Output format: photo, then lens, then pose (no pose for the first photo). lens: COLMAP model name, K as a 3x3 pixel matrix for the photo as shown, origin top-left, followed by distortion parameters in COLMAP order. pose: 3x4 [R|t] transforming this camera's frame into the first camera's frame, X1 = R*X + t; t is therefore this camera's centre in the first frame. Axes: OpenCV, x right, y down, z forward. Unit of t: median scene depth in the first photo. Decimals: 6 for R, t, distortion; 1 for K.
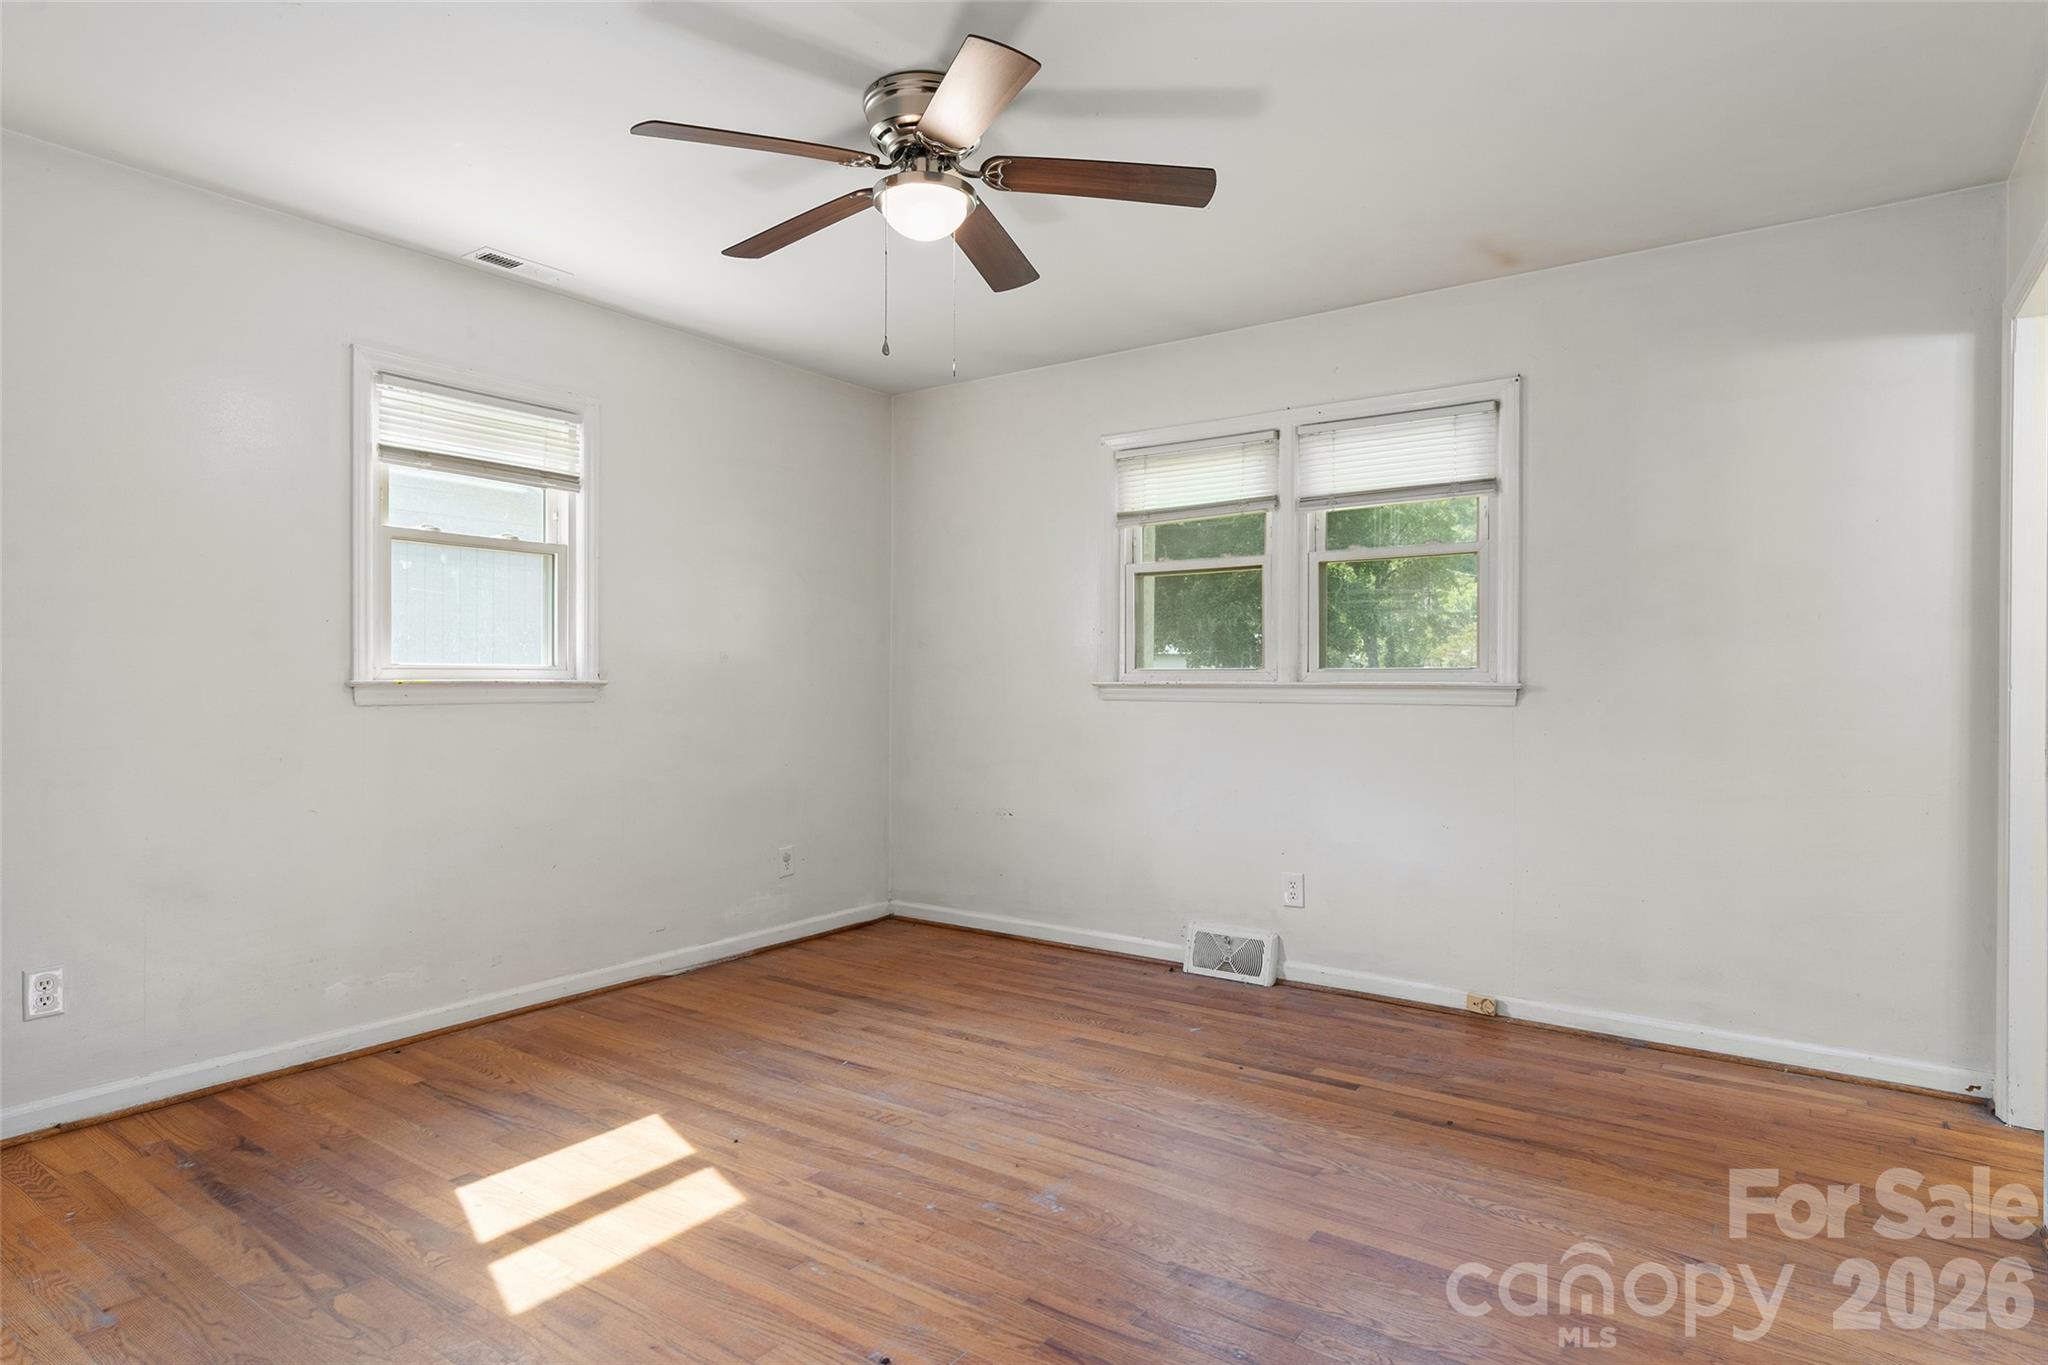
lens RADIAL K [[1095.1, 0, 1019.7], [0, 1095.1, 675.6], [0, 0, 1]] dist [-0.001108, -0.000047]
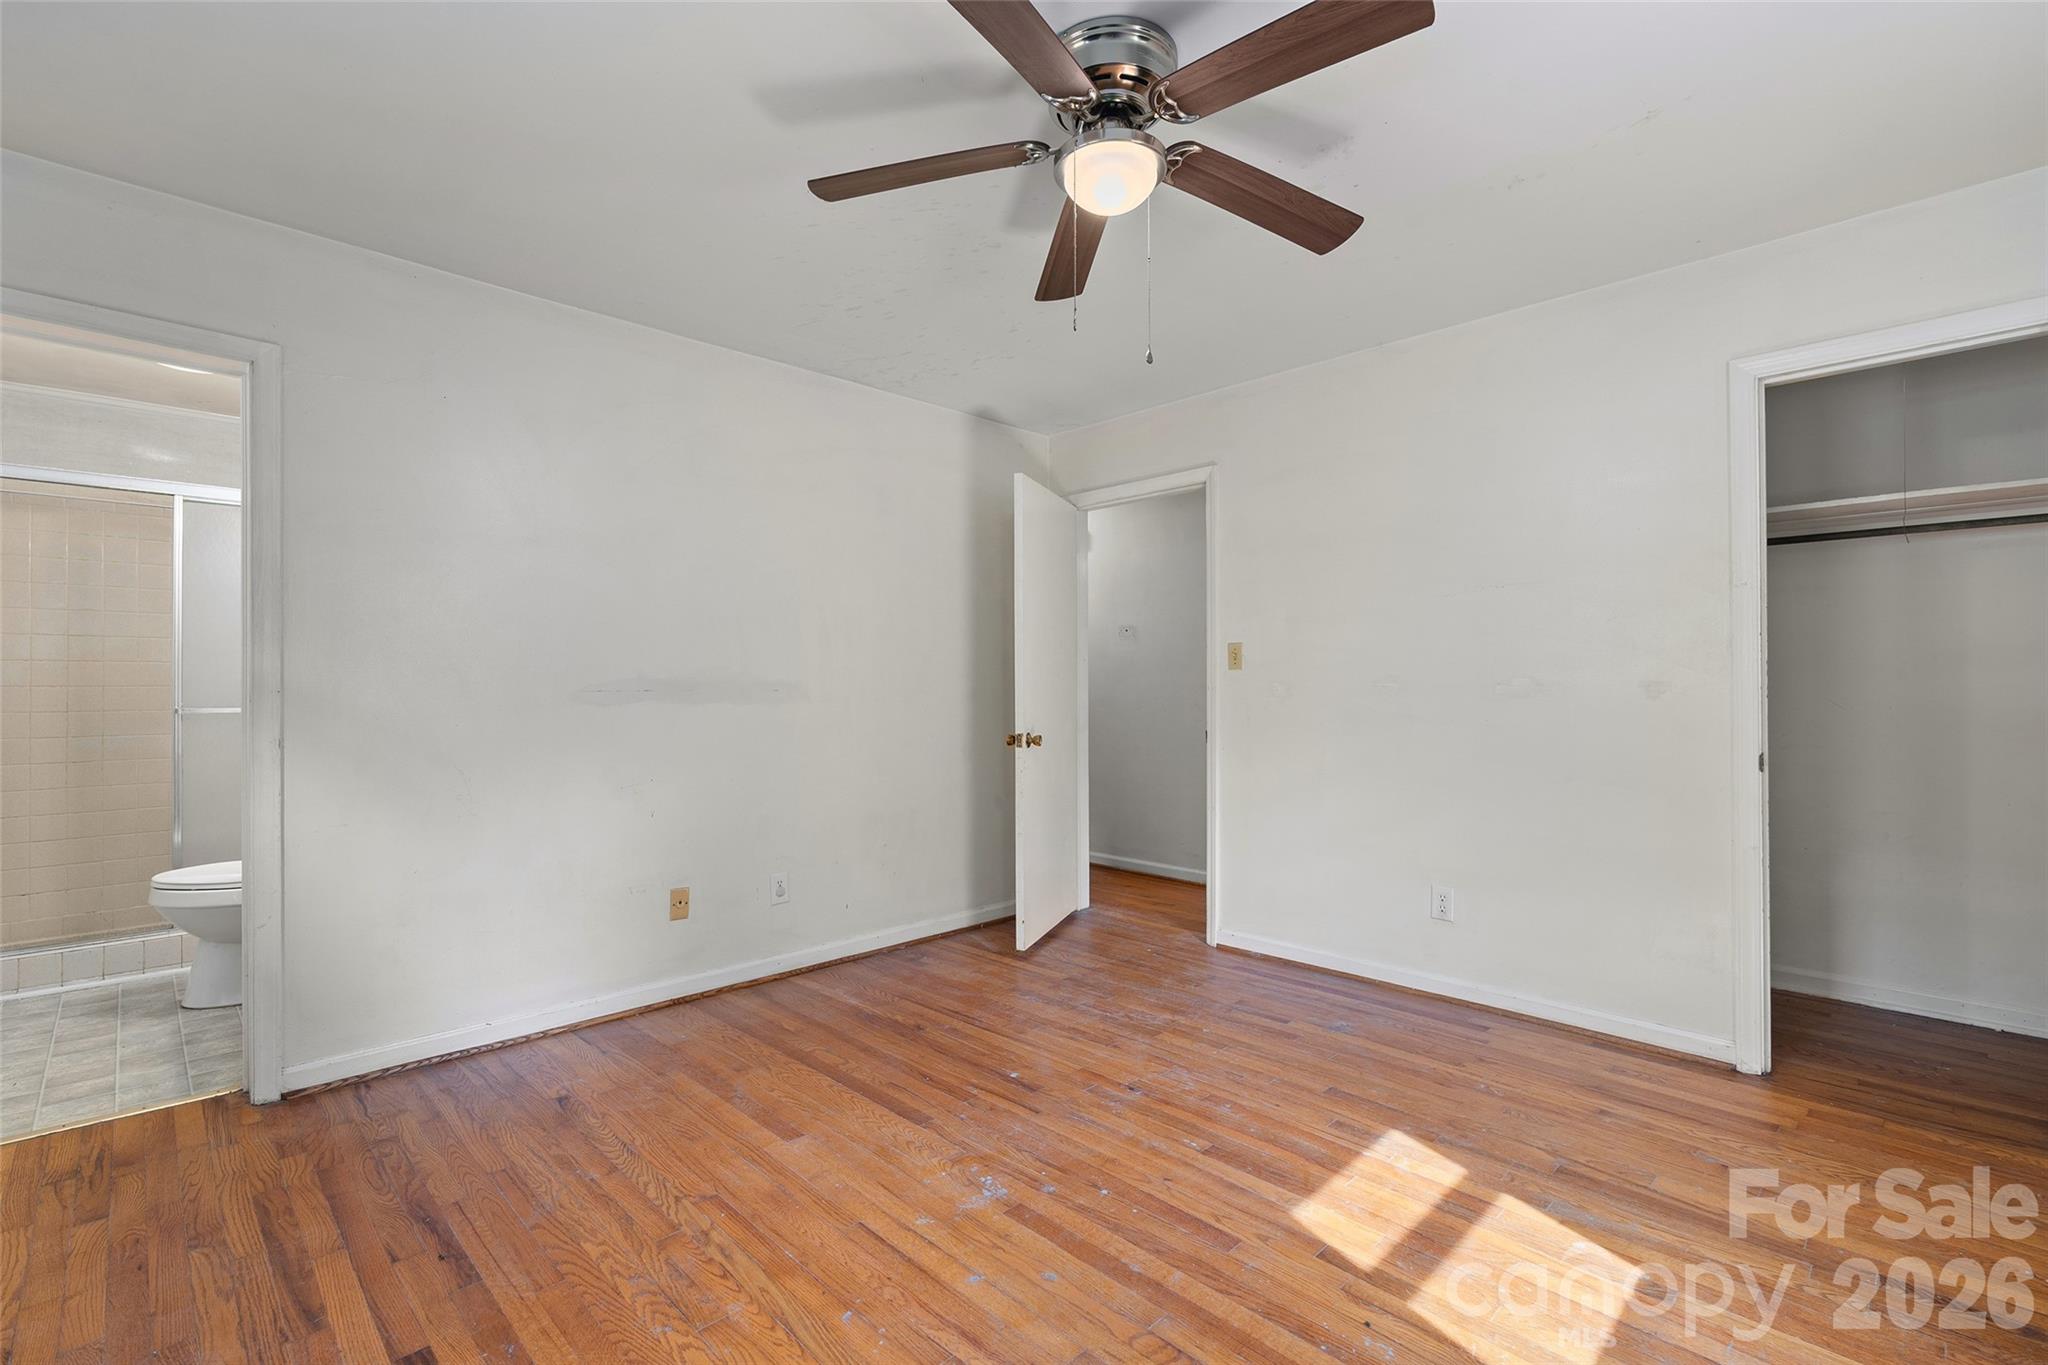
lens RADIAL K [[918.7, 0, 1023.5], [0, 918.7, 680.7], [0, 0, 1]] dist [-0.009686, 0.001480]
pose [[-0.984169, -0.000902, 0.177229, -0.154727], [-0.001204, 0.999998, -0.001599, -0.006702], [-0.177227, -0.001787, -0.984168, 1.810455]]
